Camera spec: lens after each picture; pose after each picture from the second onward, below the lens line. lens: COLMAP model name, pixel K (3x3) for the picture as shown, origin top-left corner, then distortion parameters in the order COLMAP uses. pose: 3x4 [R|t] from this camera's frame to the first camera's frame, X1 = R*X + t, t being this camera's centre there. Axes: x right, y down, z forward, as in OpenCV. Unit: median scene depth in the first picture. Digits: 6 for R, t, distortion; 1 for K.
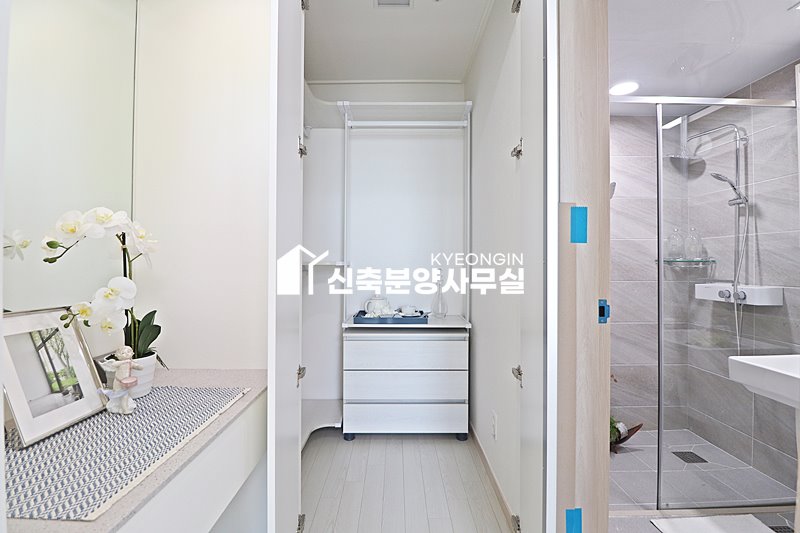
lens RADIAL K [[373.4, 0, 402.5], [0, 373.4, 267.8], [0, 0, 1]] dist [-0.014530, -0.003159]
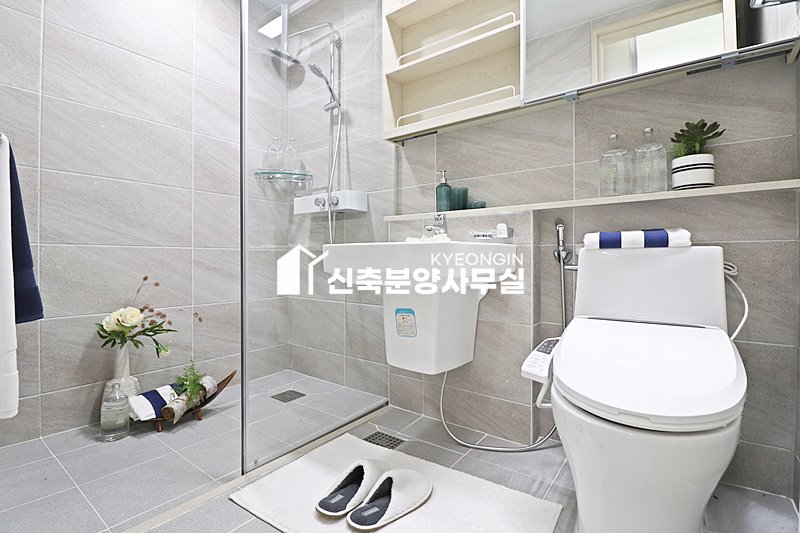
lens RADIAL K [[373.4, 0, 400.5], [0, 373.4, 264.7], [0, 0, 1]] dist [-0.014530, -0.003159]
pose [[0.603779, -0.003621, 0.797143, 0.265825], [-0.003777, 0.999965, 0.007403, 0.214760], [-0.797143, -0.007480, 0.603745, 0.292551]]
